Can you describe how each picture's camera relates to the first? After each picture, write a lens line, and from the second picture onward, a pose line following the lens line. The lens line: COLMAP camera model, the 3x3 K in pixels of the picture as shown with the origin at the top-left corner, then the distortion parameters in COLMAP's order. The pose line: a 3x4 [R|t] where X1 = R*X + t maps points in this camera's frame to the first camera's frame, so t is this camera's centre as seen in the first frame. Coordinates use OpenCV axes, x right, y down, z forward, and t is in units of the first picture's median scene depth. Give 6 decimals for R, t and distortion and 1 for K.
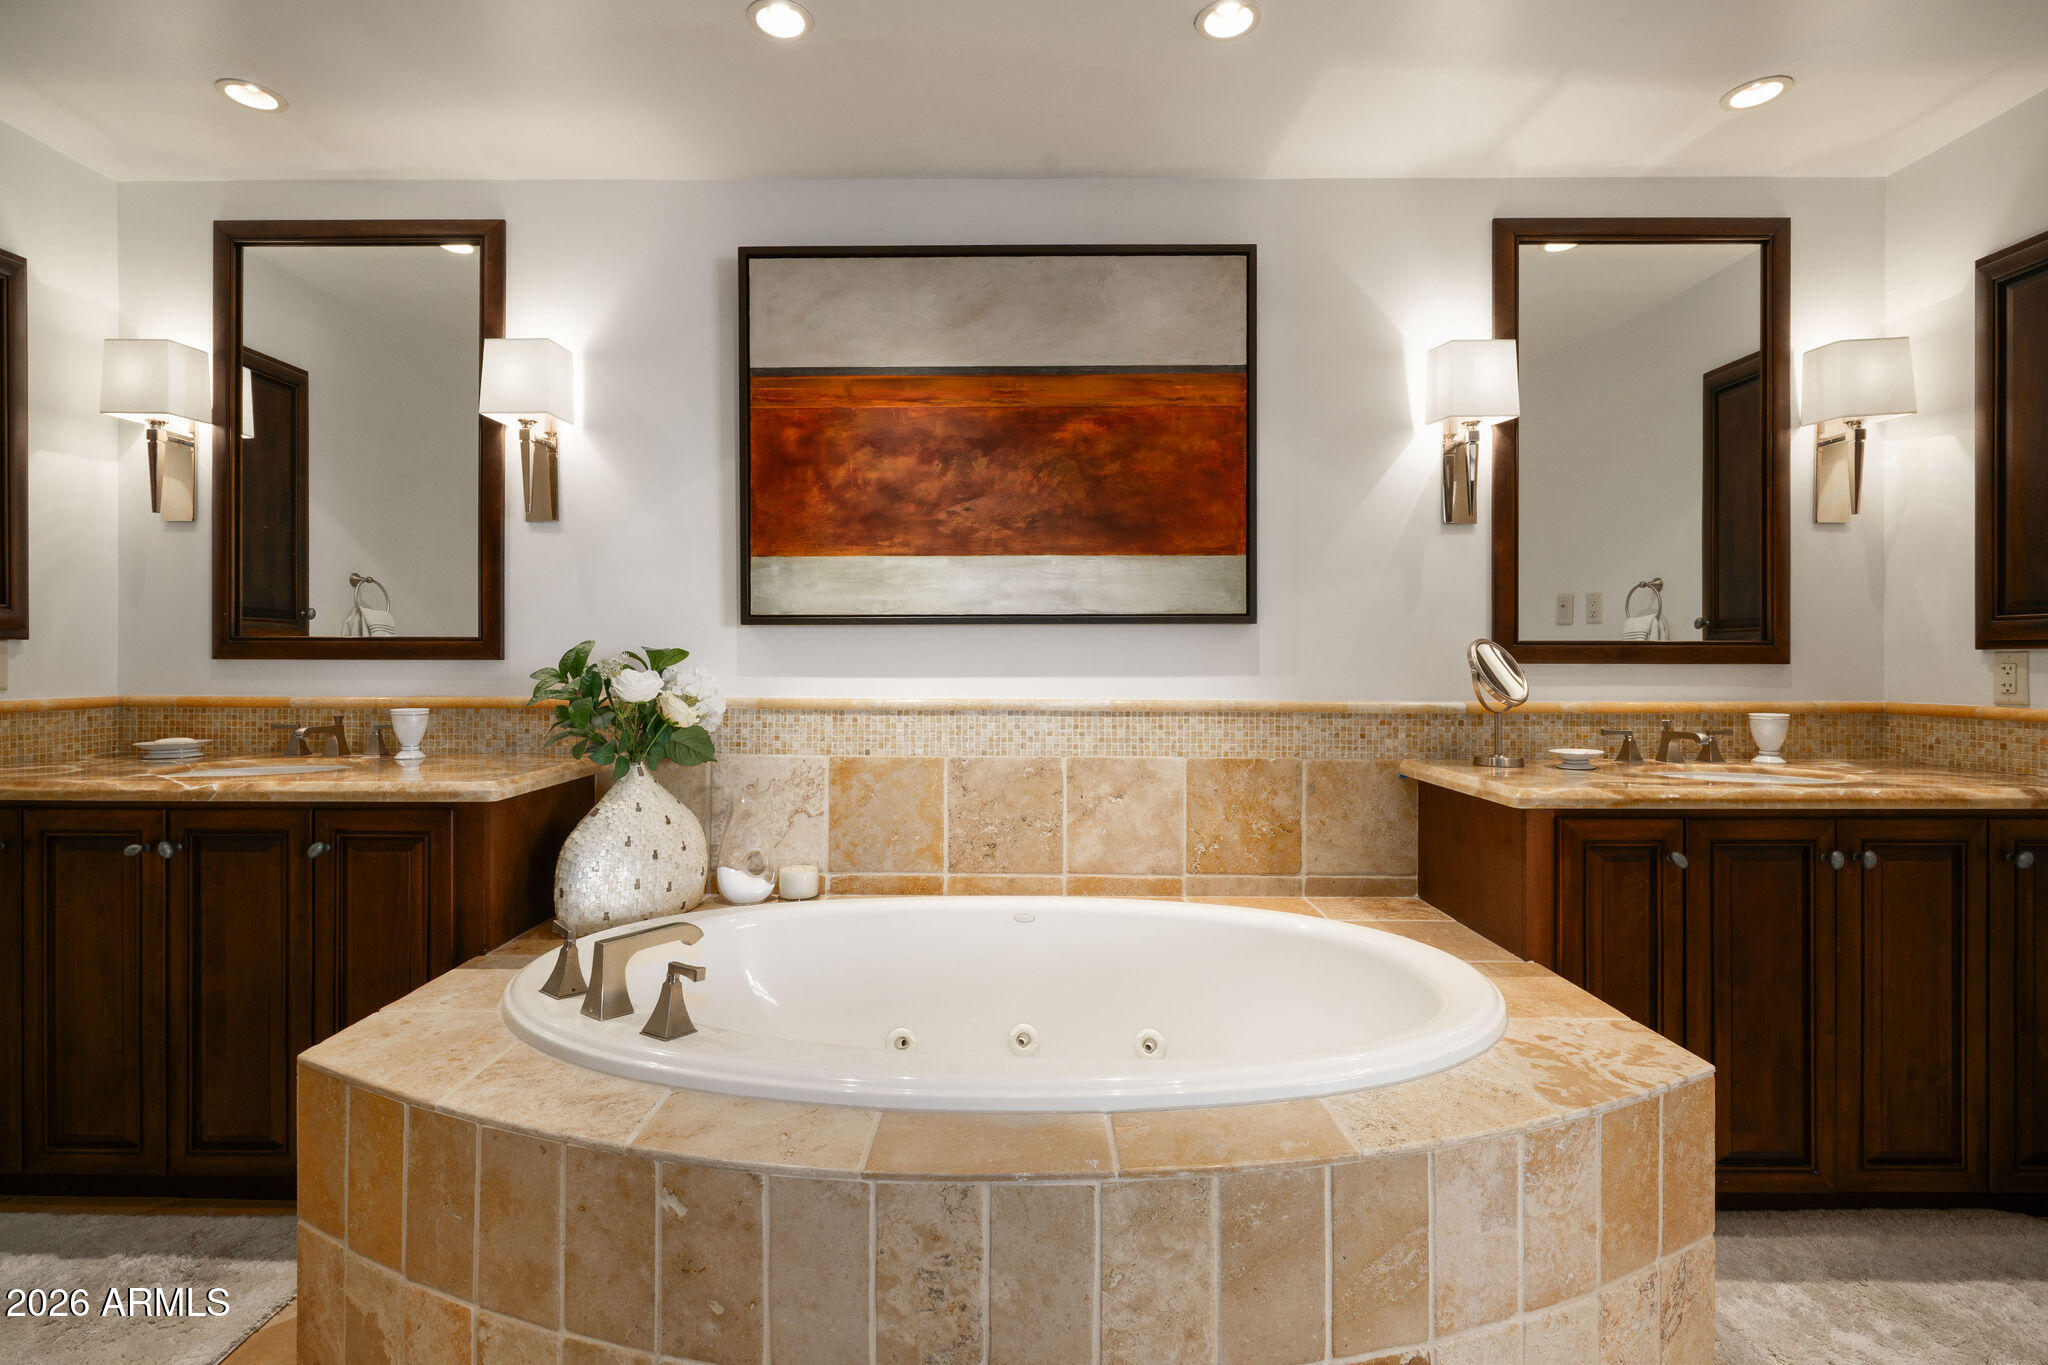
lens RADIAL K [[942.2, 0, 1016.8], [0, 942.2, 676.1], [0, 0, 1]] dist [-0.000842, 0.001565]
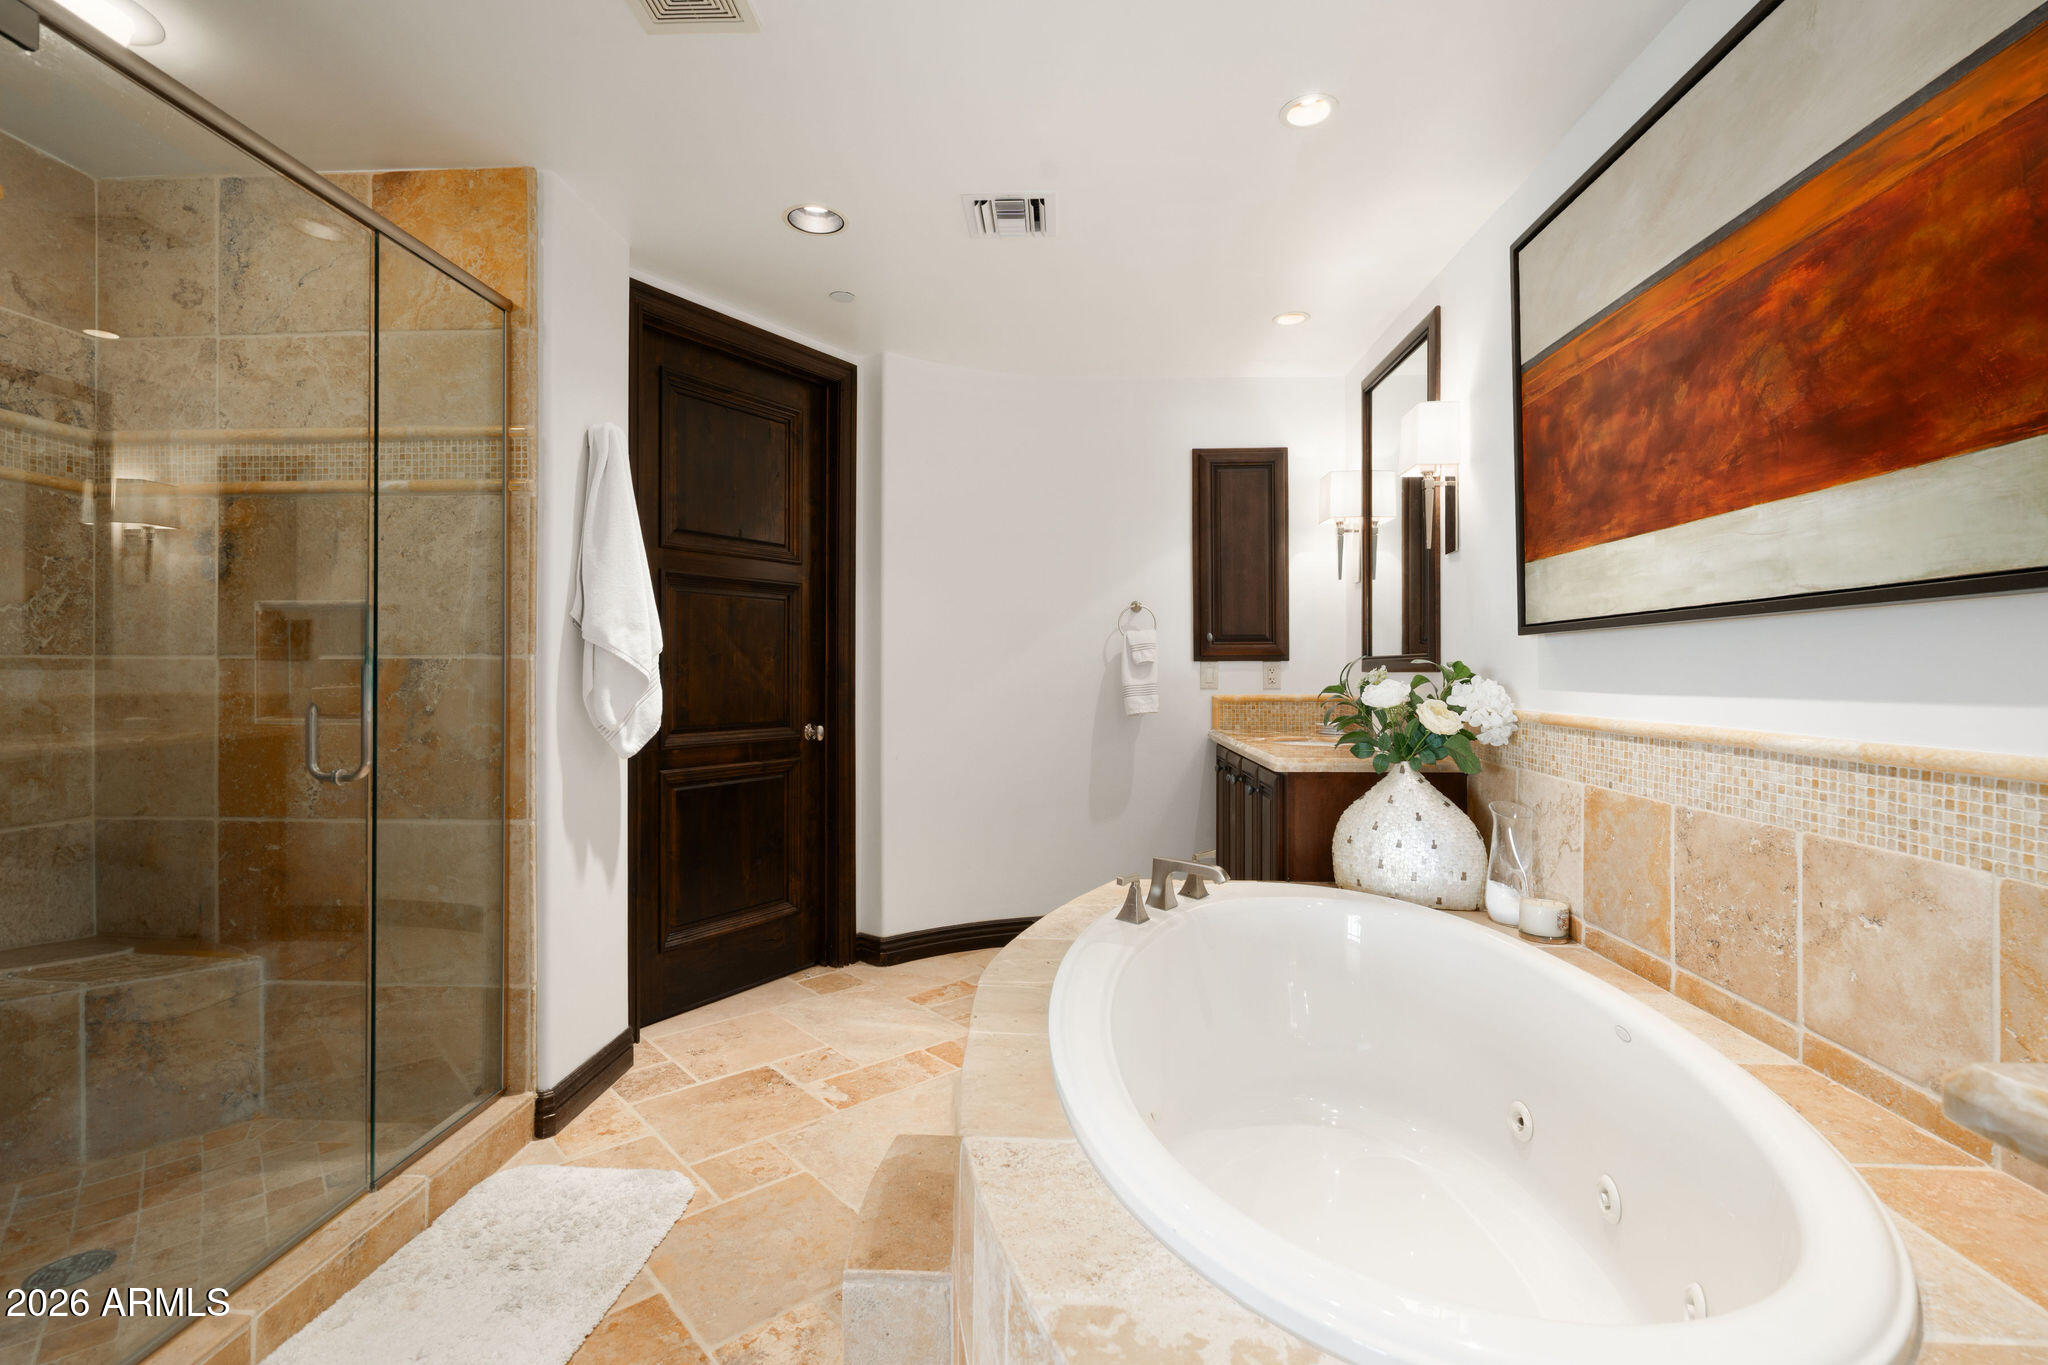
lens RADIAL K [[942.2, 0, 1016.8], [0, 942.2, 676.1], [0, 0, 1]] dist [-0.000842, 0.001565]
pose [[-0.058632, 0.002860, -0.998276, 0.684340], [-0.003794, 0.999988, 0.003088, -0.013862], [0.998272, 0.003968, -0.058620, 0.535377]]
